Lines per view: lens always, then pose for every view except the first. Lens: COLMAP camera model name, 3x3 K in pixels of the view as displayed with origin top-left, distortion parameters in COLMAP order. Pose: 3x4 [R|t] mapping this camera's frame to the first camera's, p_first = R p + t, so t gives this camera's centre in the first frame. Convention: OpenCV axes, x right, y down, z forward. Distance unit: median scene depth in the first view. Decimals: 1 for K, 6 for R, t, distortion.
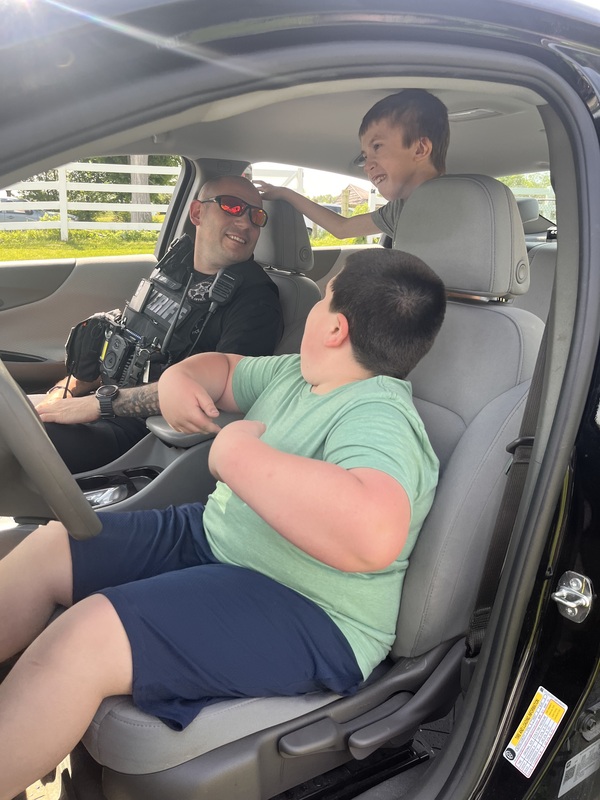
lens RADIAL K [[601.8, 0, 300.0], [0, 601.8, 397.9], [0, 0, 1]] dist [0.046372, -0.014982]
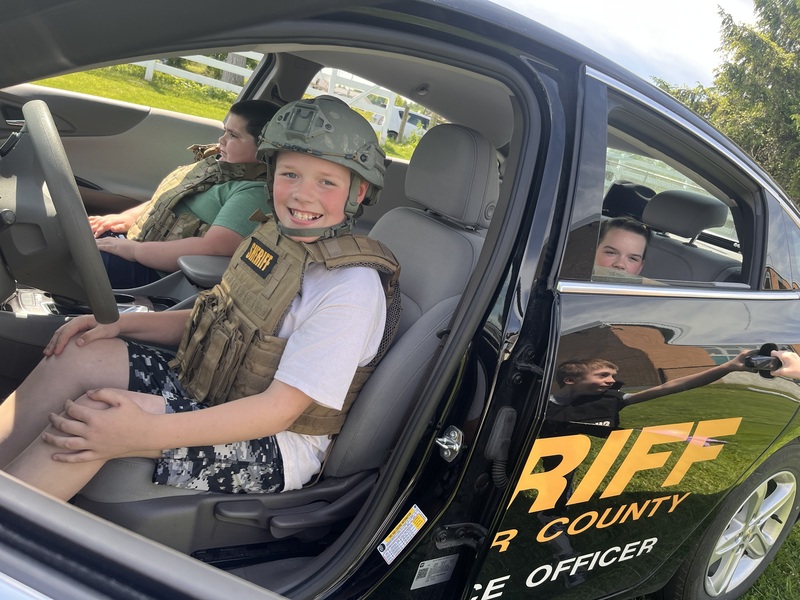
lens RADIAL K [[601.8, 0, 397.7], [0, 601.8, 301.1], [0, 0, 1]] dist [0.046372, -0.014982]
pose [[0.969201, 0.232609, 0.080890, 0.137426], [-0.232624, 0.972522, -0.009366, 0.047356], [-0.080846, -0.009740, 0.996679, -0.348899]]
